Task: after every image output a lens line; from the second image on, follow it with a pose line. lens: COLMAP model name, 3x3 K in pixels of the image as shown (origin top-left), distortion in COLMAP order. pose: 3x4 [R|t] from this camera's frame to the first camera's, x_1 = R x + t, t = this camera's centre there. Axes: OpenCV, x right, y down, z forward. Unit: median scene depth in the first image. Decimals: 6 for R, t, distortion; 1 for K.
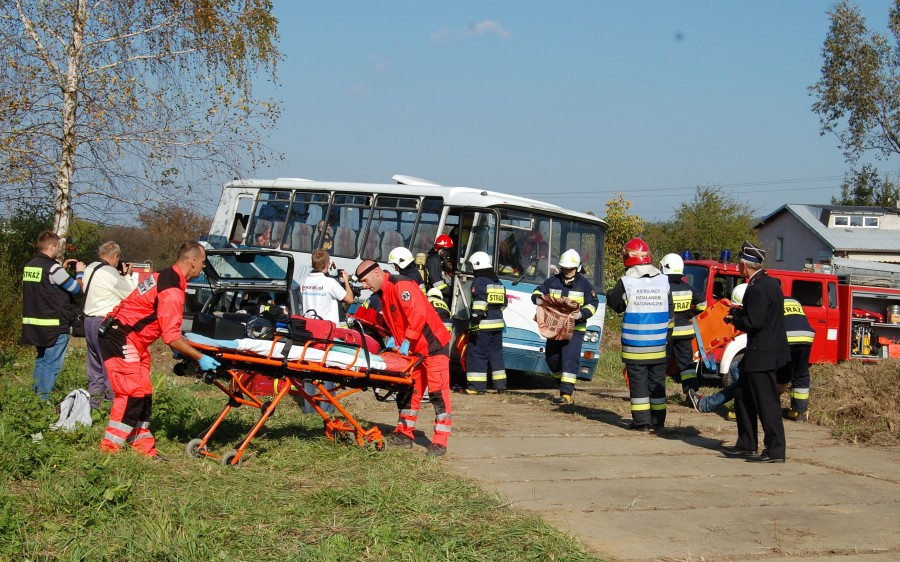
lens RADIAL K [[1731.5, 0, 450.0], [0, 1731.5, 281.0], [0, 0, 1]] dist [0.006778, -0.038805]
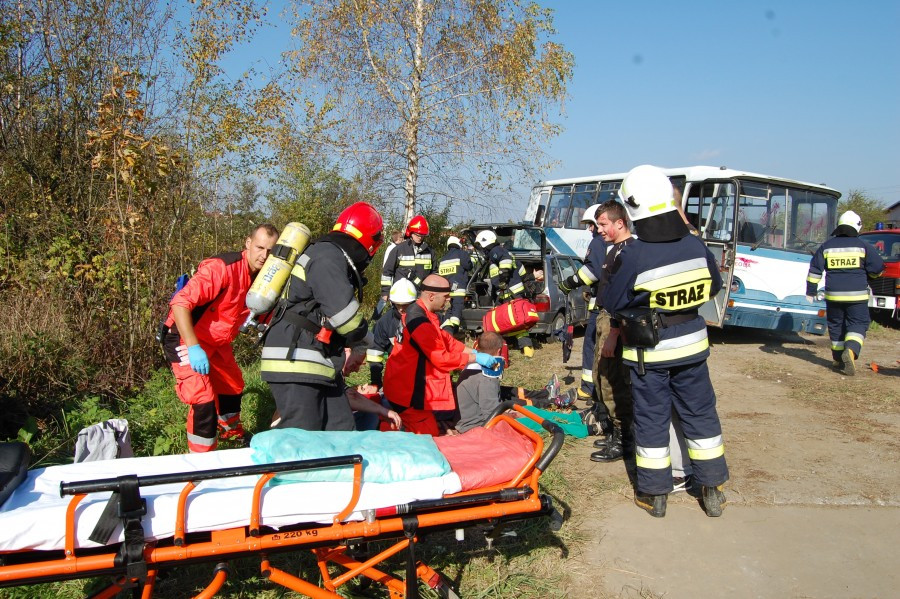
lens RADIAL K [[740.7, 0, 450.0], [0, 740.7, 299.5], [0, 0, 1]] dist [-0.084218, 0.005848]
pose [[0.947246, -0.003273, -0.320491, 0.003638], [0.023680, 0.997930, 0.059799, 0.001087], [0.319632, -0.064234, 0.945362, 0.488078]]
